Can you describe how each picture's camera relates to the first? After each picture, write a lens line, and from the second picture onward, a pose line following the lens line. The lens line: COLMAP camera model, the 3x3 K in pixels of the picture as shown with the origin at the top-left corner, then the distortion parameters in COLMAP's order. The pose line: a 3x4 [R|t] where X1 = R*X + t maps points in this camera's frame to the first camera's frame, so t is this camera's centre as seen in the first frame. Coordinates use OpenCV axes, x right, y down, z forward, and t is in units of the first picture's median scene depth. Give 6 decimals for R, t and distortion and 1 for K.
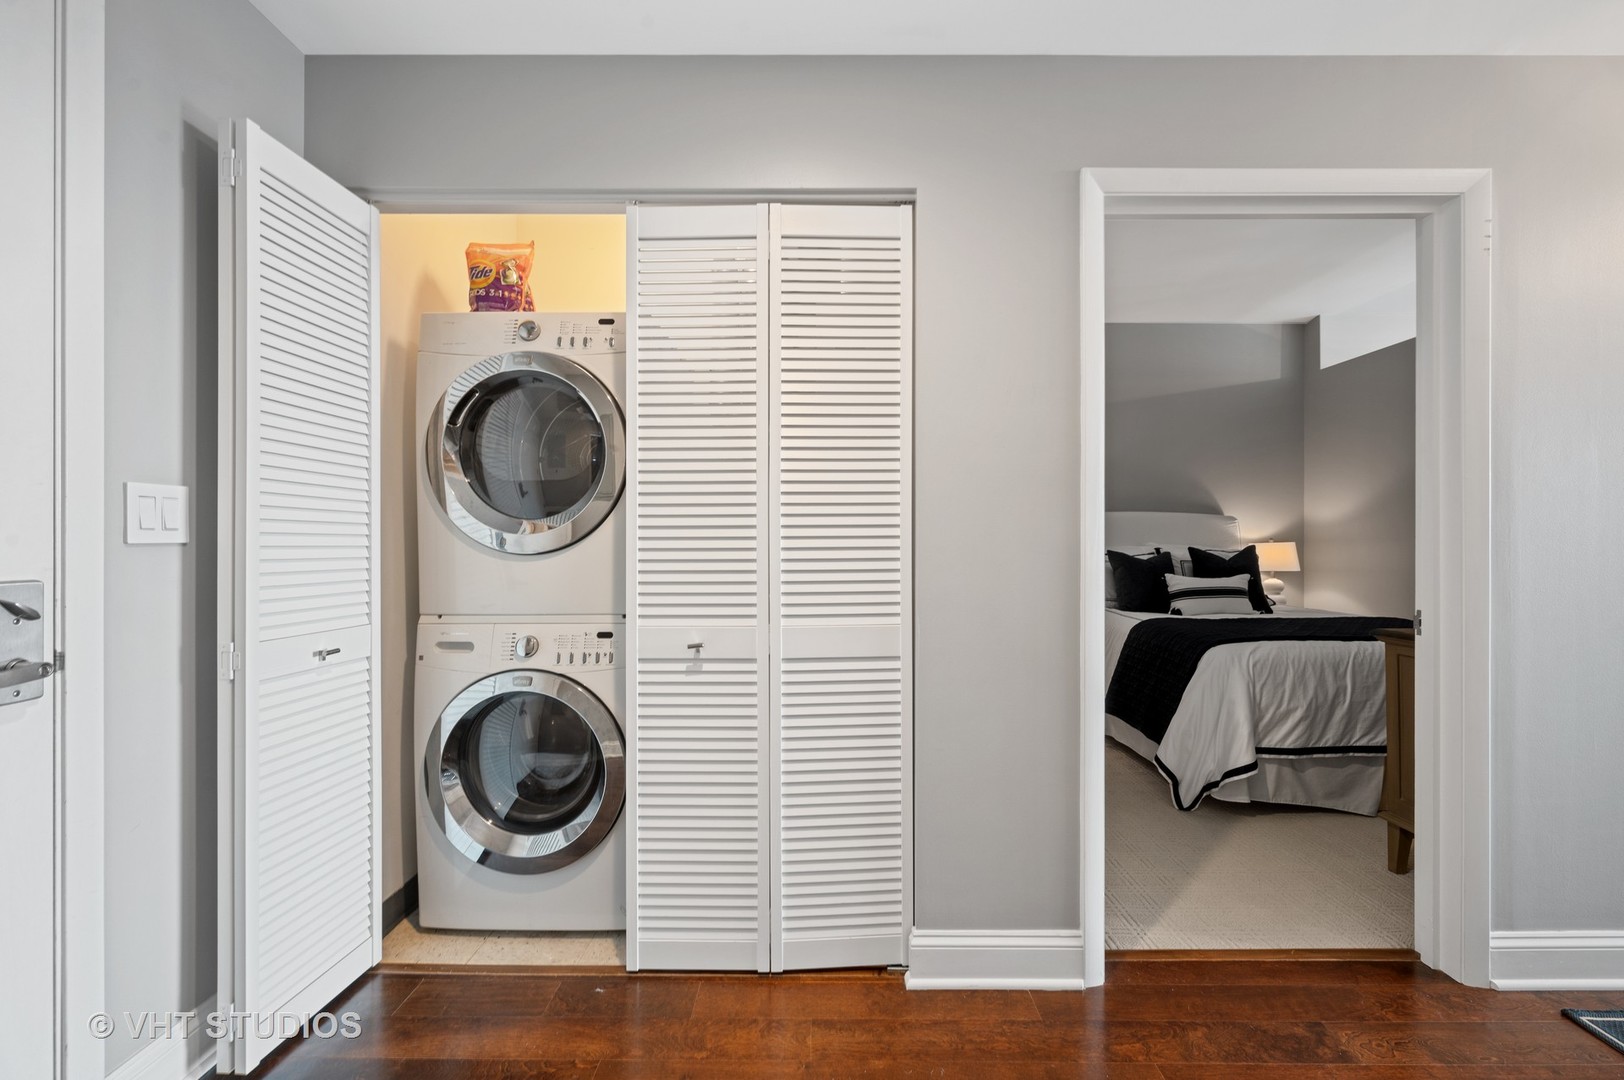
lens RADIAL K [[643.6, 0, 812.7], [0, 643.6, 535.8], [0, 0, 1]] dist [-0.001700, -0.000200]
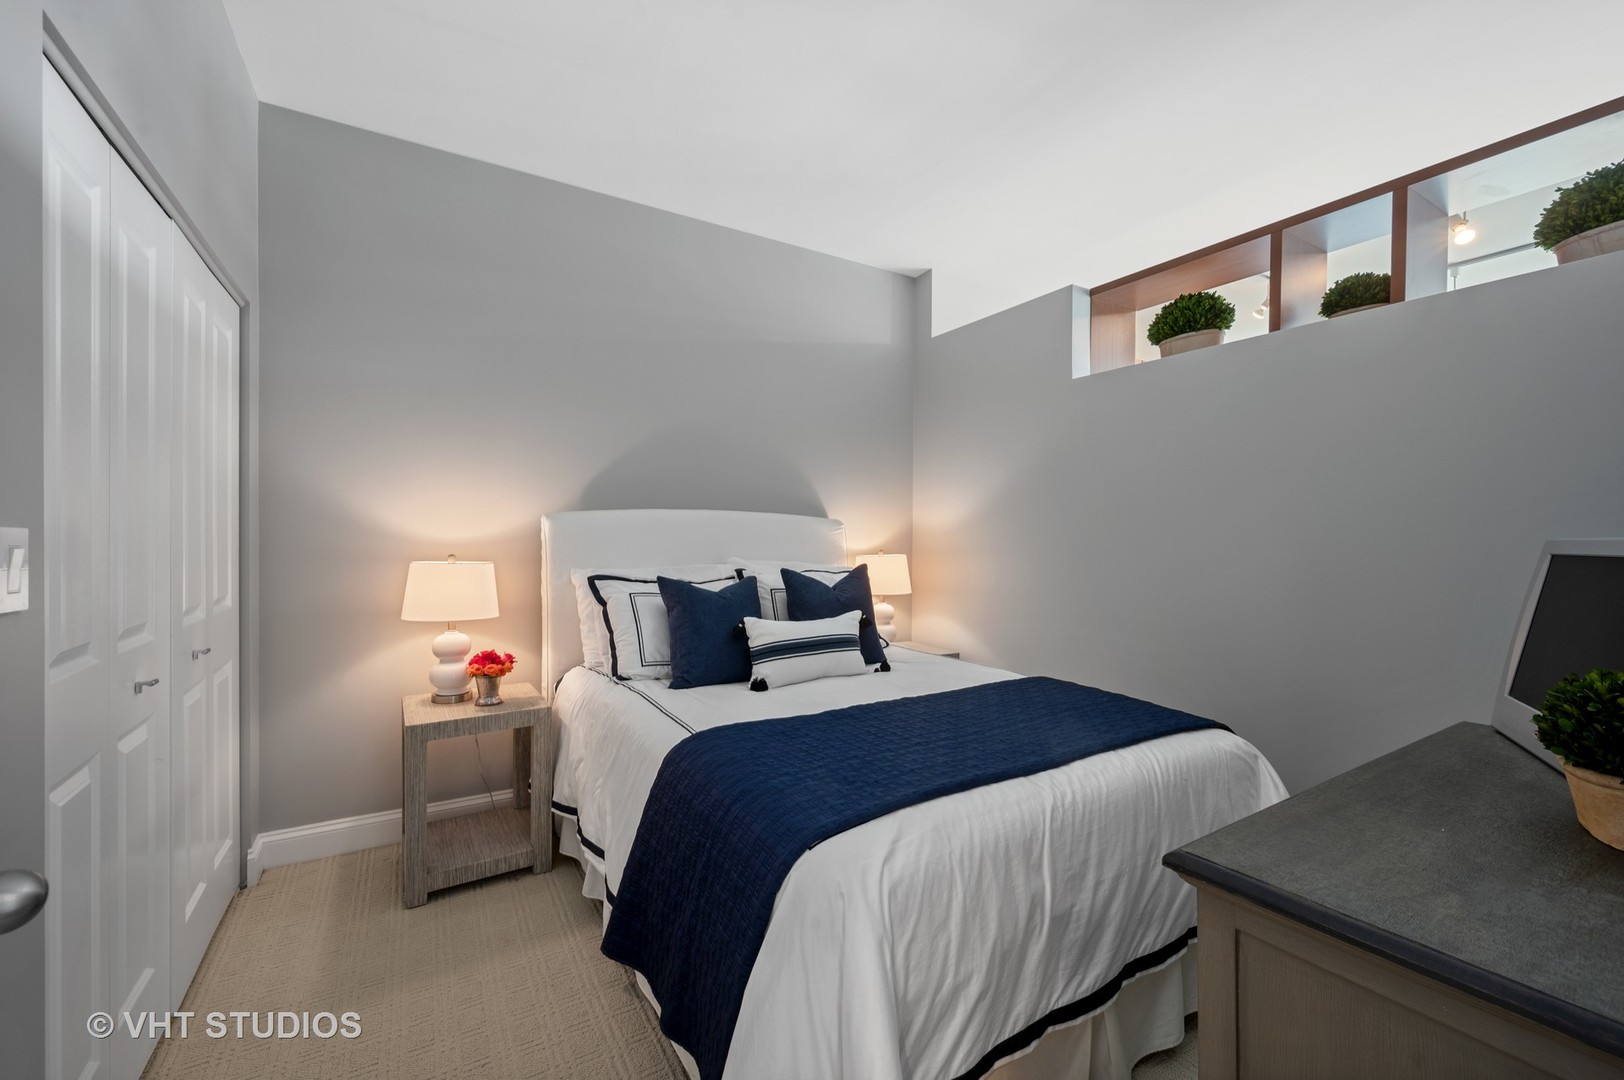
lens RADIAL K [[643.6, 0, 812.7], [0, 643.6, 535.8], [0, 0, 1]] dist [-0.001700, -0.000200]
pose [[0.852978, 0.000690, 0.521946, 0.294902], [-0.007031, 0.999924, 0.010168, -0.022764], [-0.521899, -0.012343, 0.852918, 0.466997]]
